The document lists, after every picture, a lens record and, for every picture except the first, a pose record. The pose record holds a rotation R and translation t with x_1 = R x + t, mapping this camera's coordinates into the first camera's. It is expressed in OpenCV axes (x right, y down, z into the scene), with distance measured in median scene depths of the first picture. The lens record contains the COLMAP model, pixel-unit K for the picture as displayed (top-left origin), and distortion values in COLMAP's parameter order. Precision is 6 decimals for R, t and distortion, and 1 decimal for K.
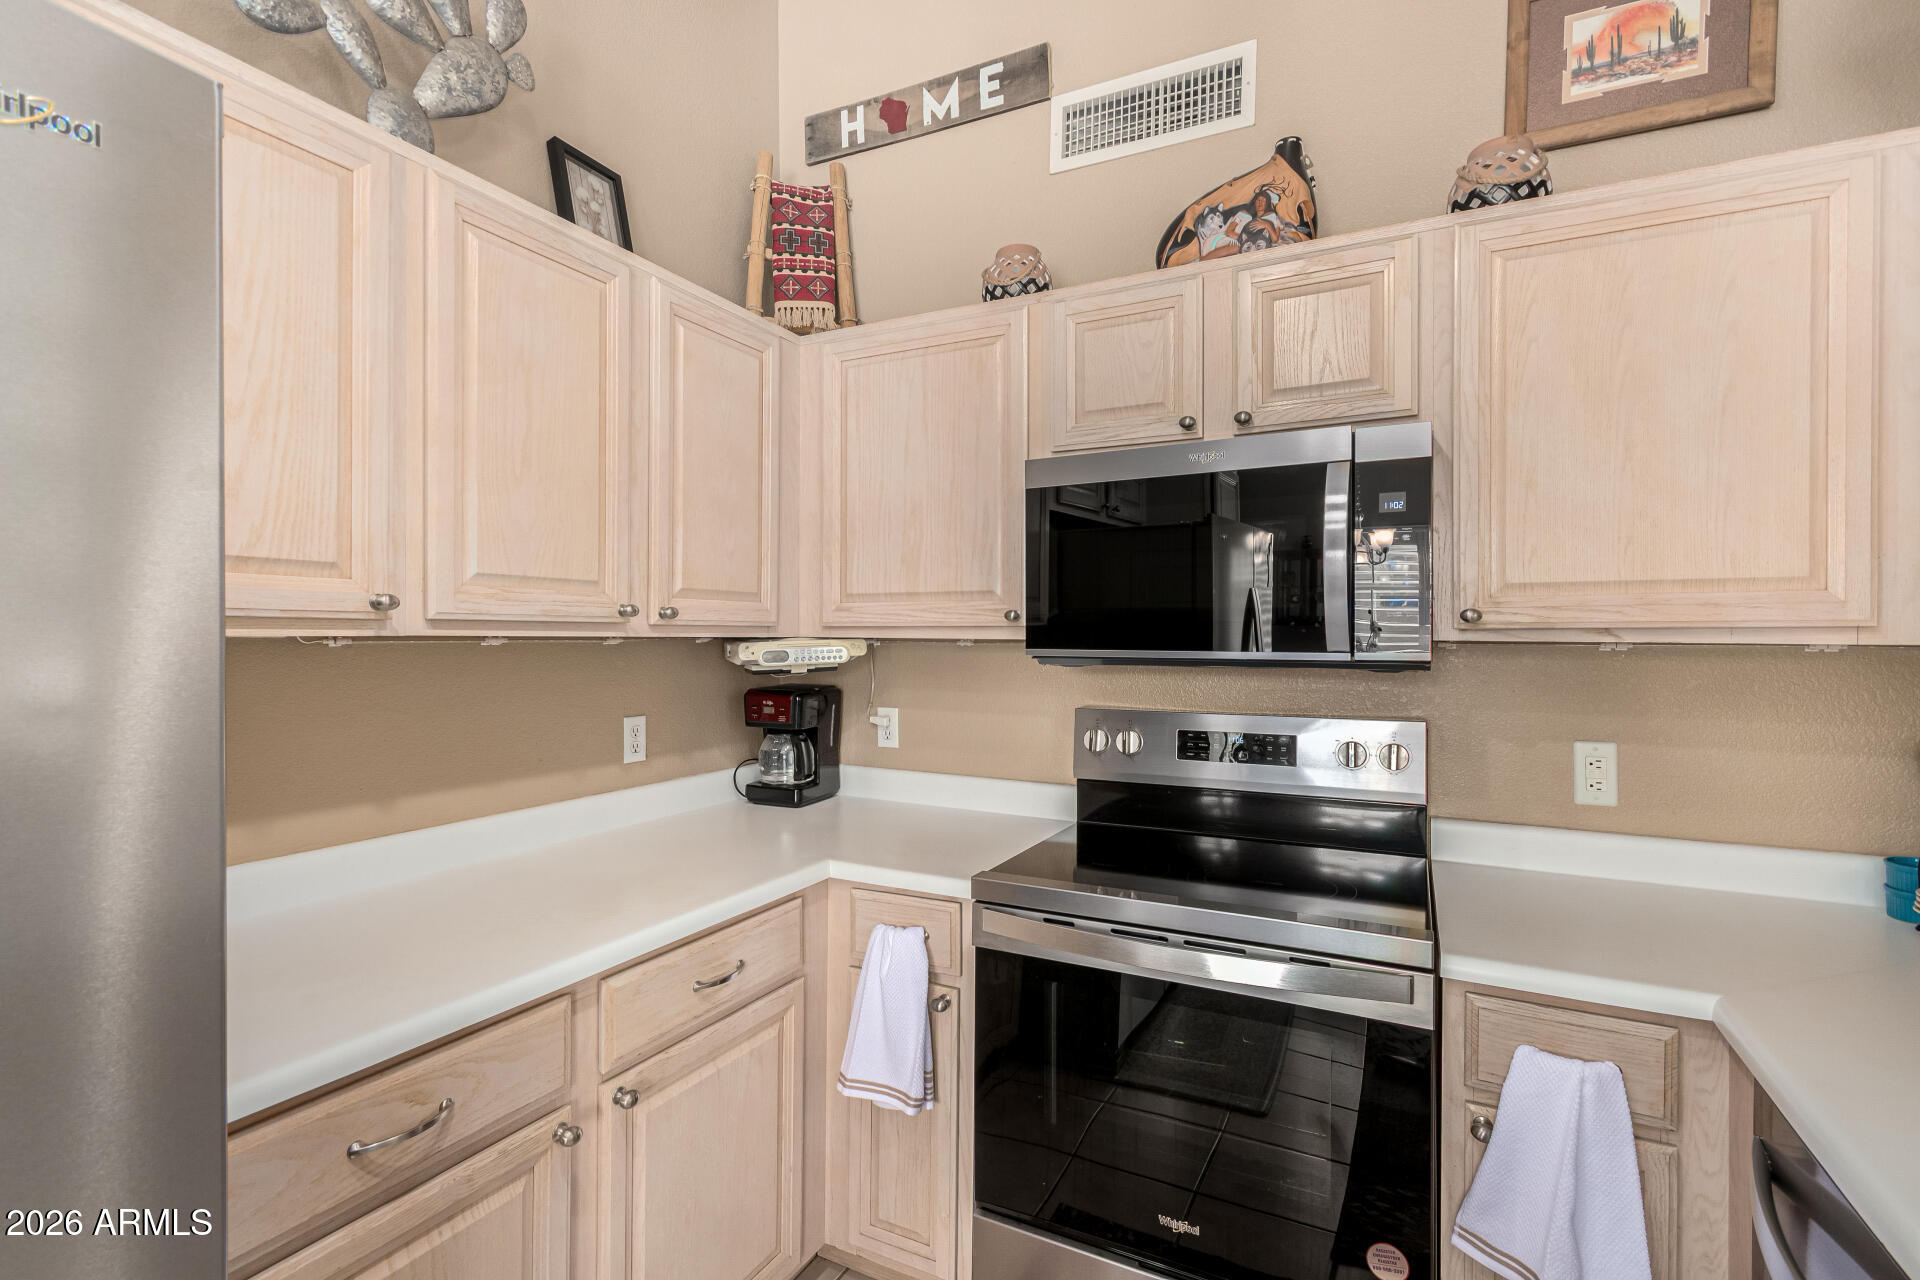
lens RADIAL K [[884.4, 0, 959.9], [0, 884.4, 638.2], [0, 0, 1]] dist [0.003140, 0.000610]
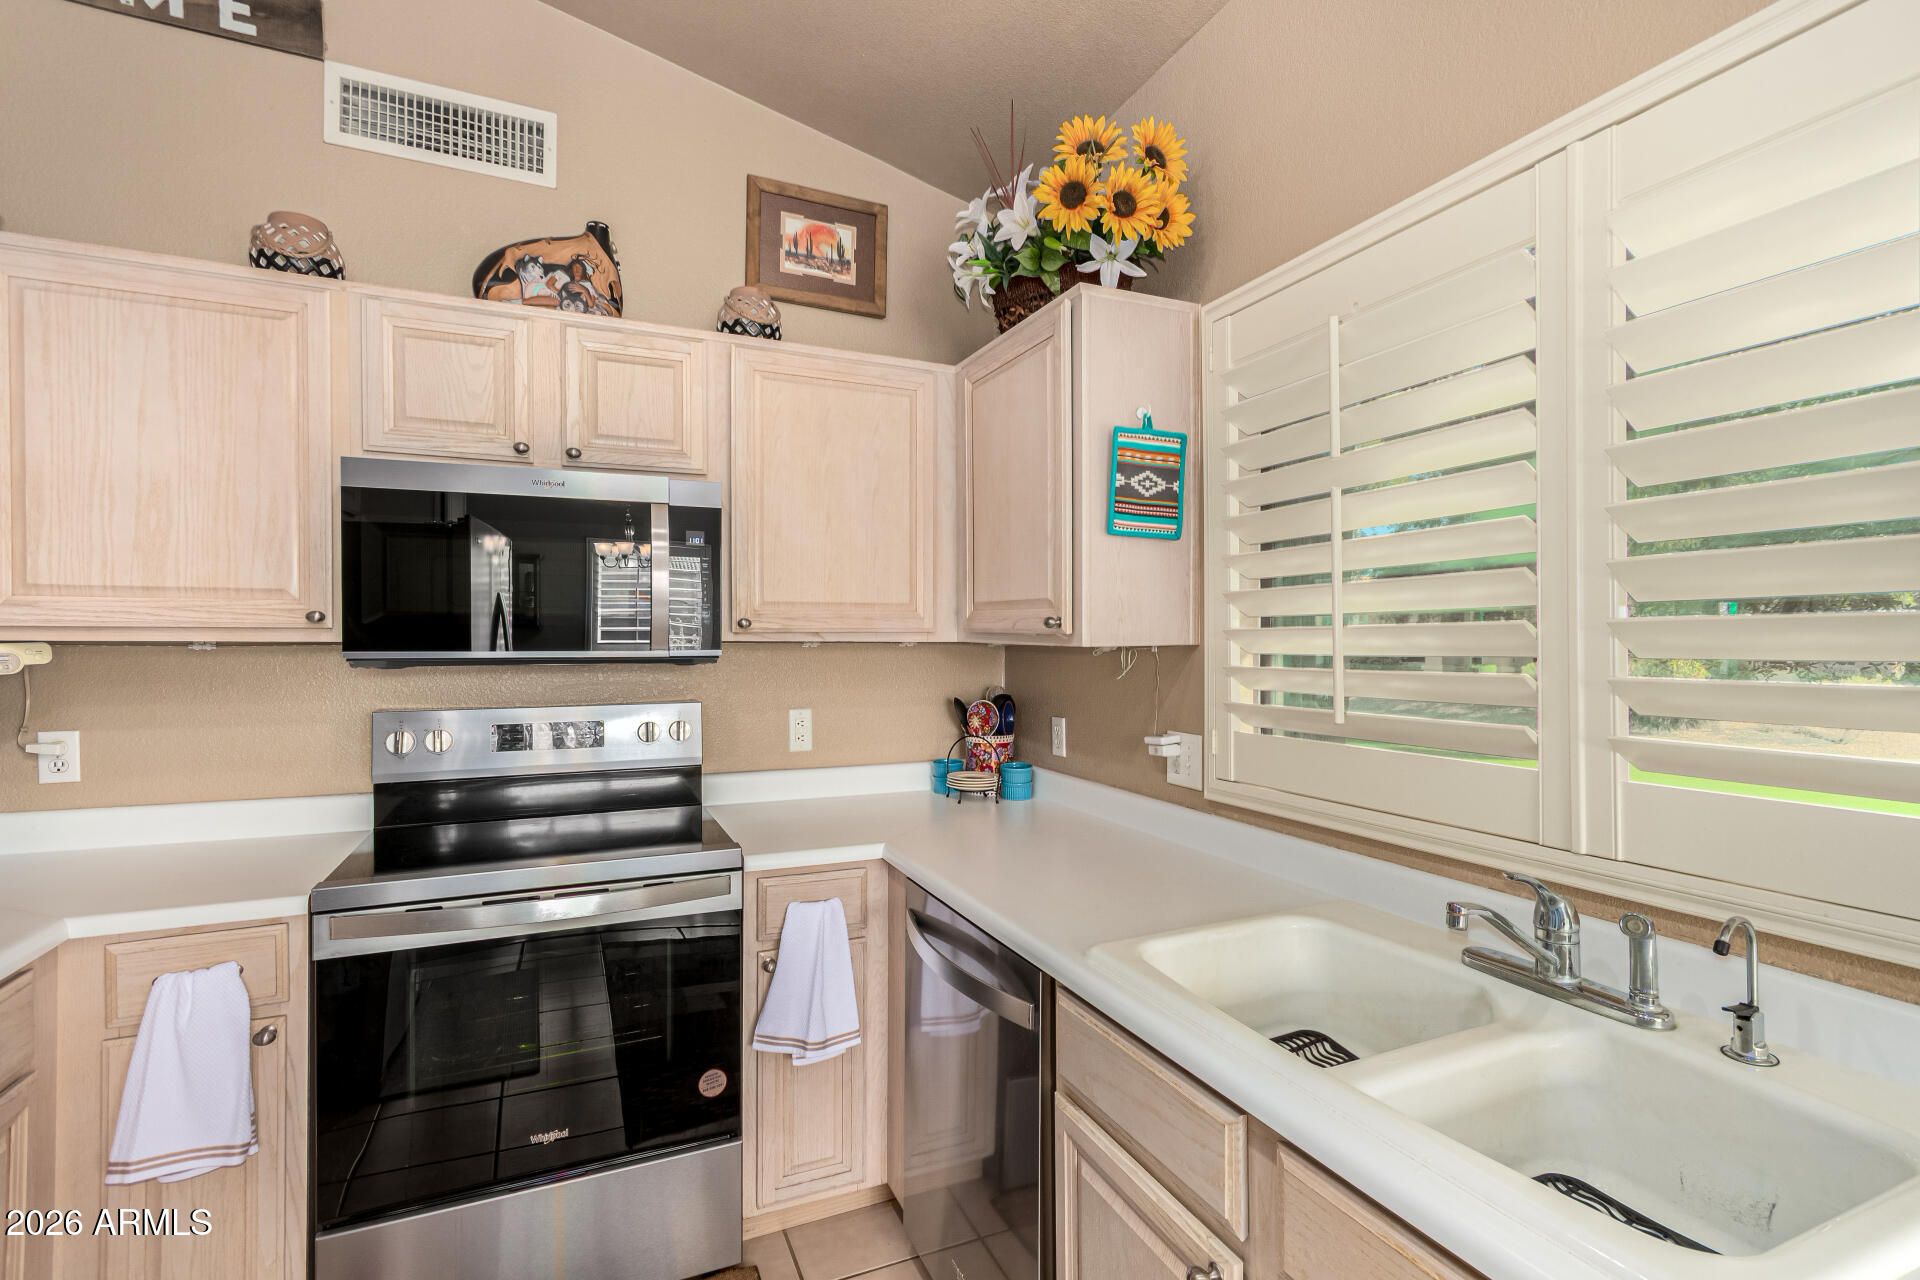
lens RADIAL K [[881.4, 0, 959.9], [0, 881.4, 645.2], [0, 0, 1]] dist [0.002173, 0.001495]
pose [[0.625843, -0.008529, 0.779902, -0.254639], [0.002987, 0.999959, 0.008538, -0.001112], [-0.779943, -0.003014, 0.625843, -0.128055]]
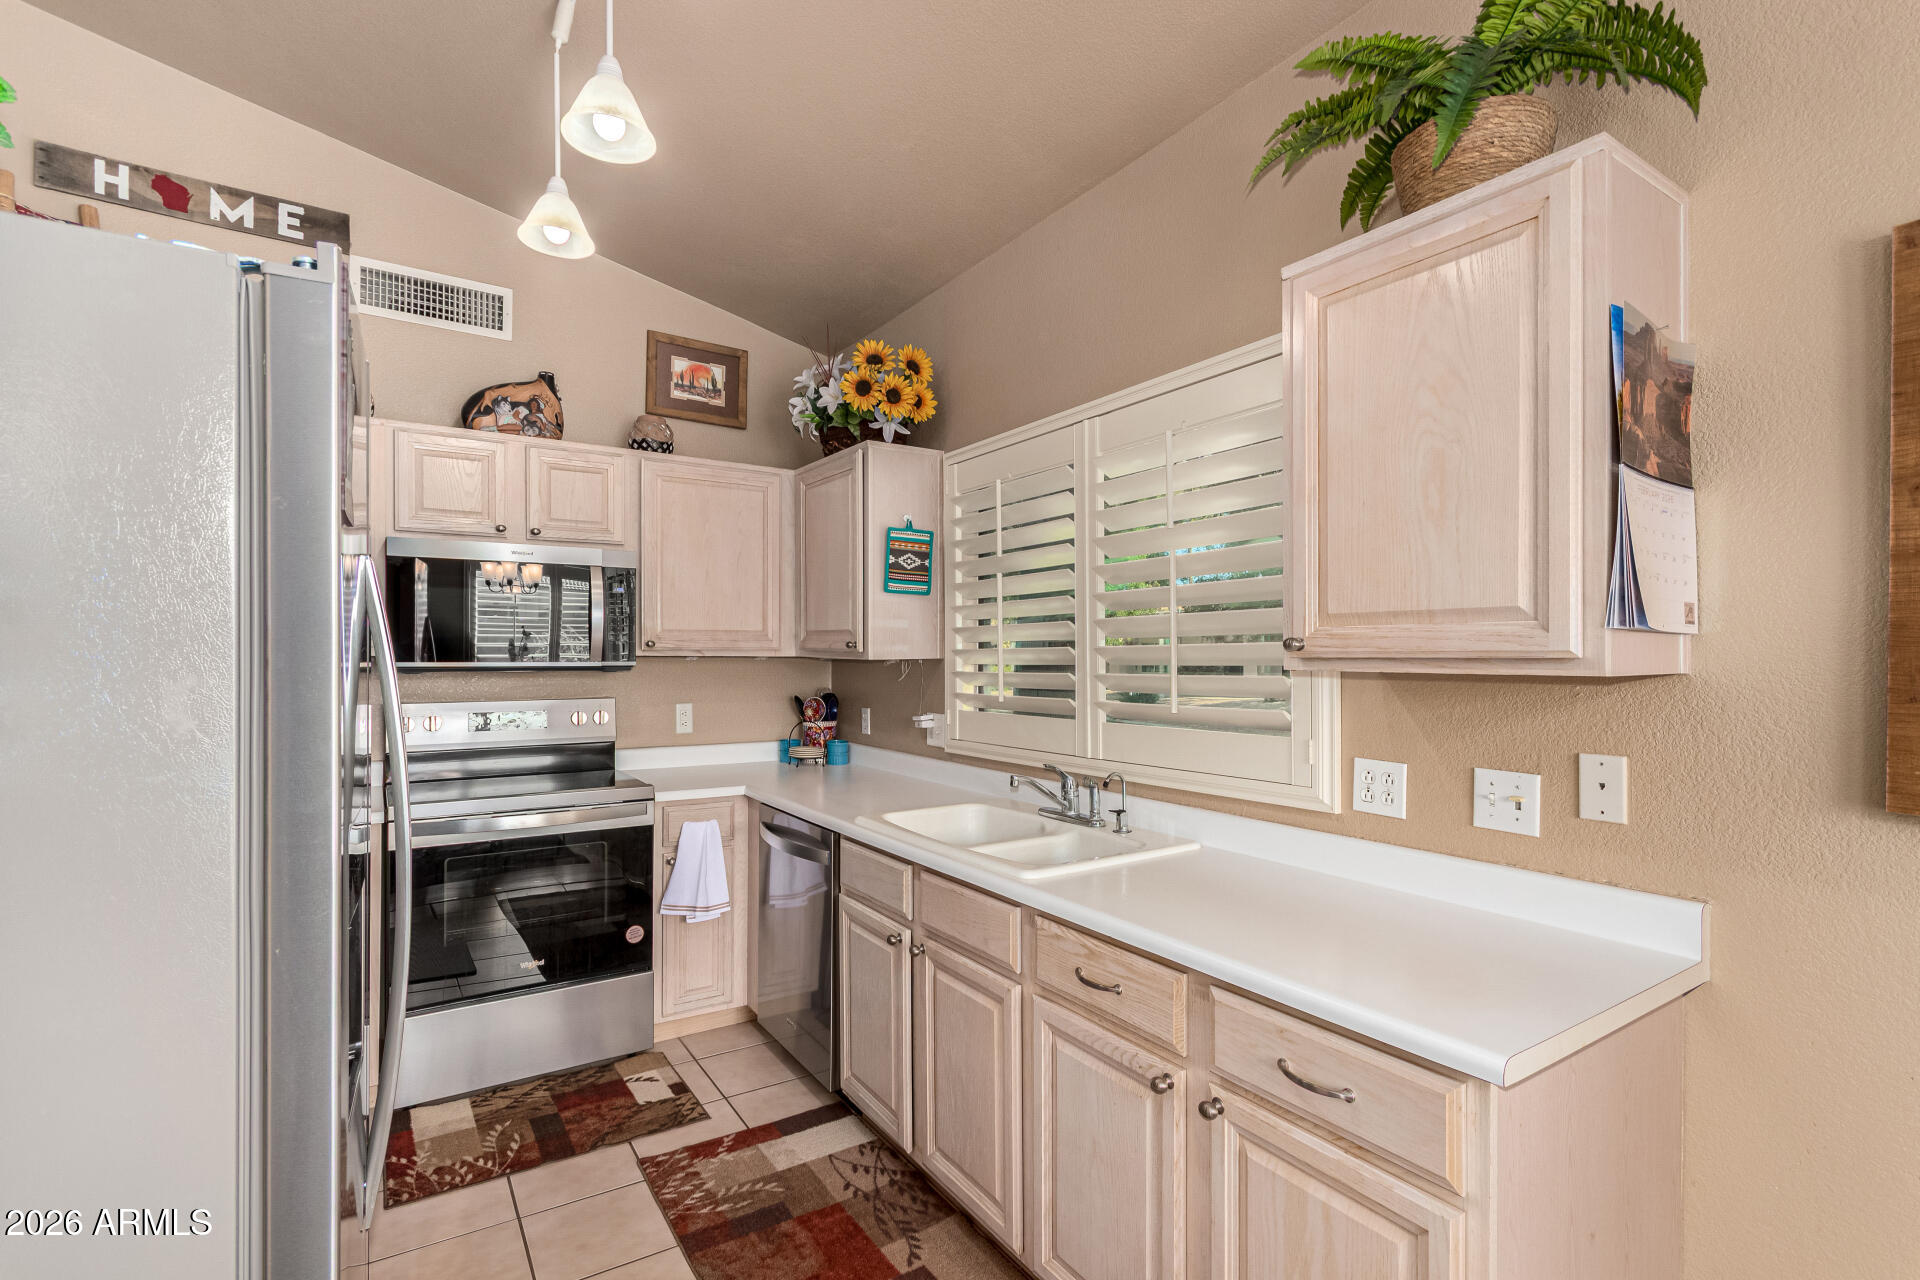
lens RADIAL K [[871.3, 0, 959.2], [0, 871.3, 656.1], [0, 0, 1]] dist [0.001880, 0.000847]
pose [[0.491391, -0.004348, 0.870928, -0.731100], [0.000630, 0.999989, 0.004637, -0.004609], [-0.870939, -0.001730, 0.491388, -0.563105]]
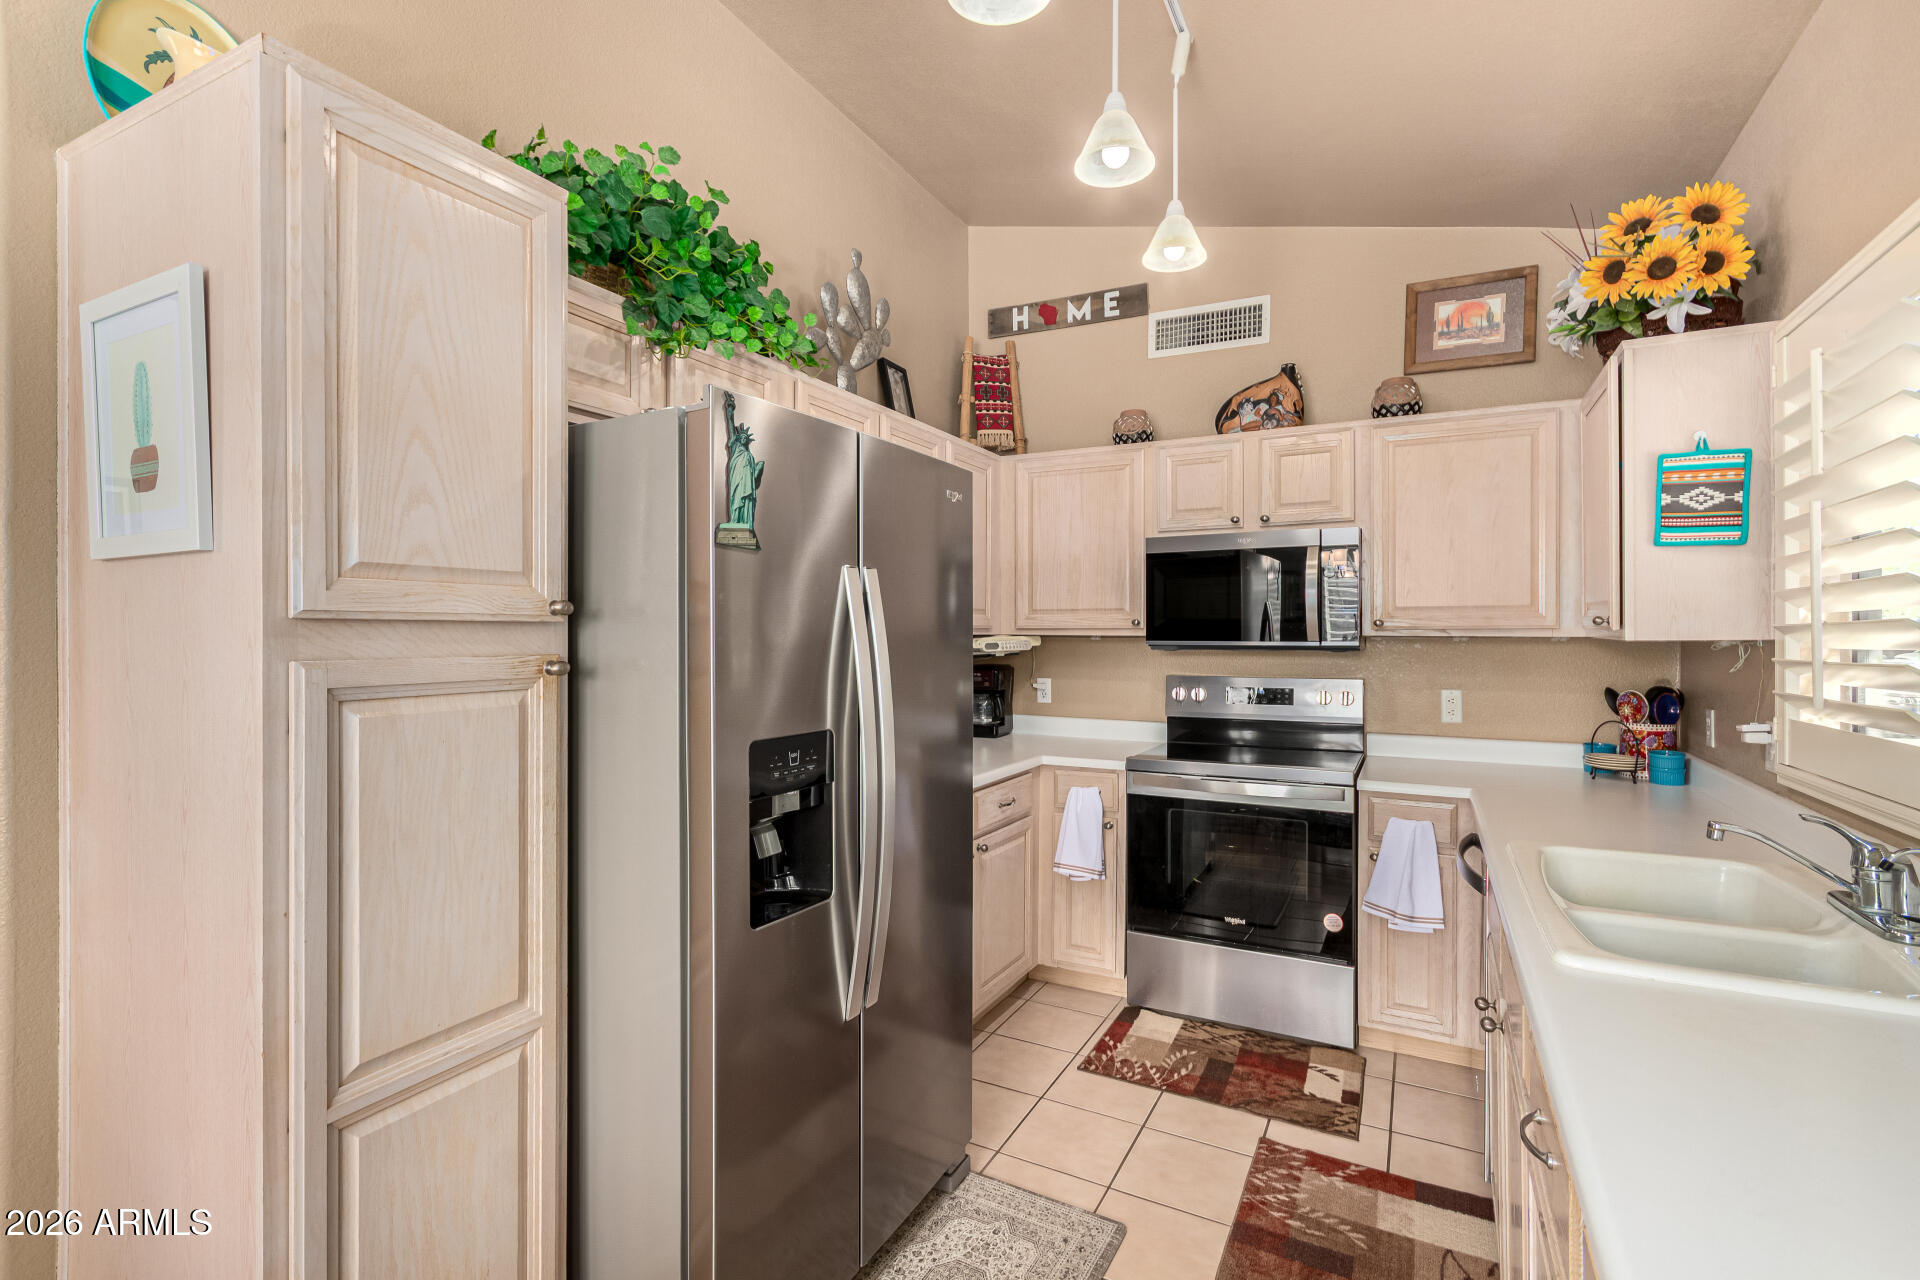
lens RADIAL K [[877.1, 0, 978.5], [0, 877.1, 637.0], [0, 0, 1]] dist [0.002499, 0.000323]
pose [[0.999975, -0.002500, 0.006650, -0.283132], [0.002486, 0.999994, 0.002237, -0.000762], [-0.006656, -0.002220, 0.999975, -0.809958]]
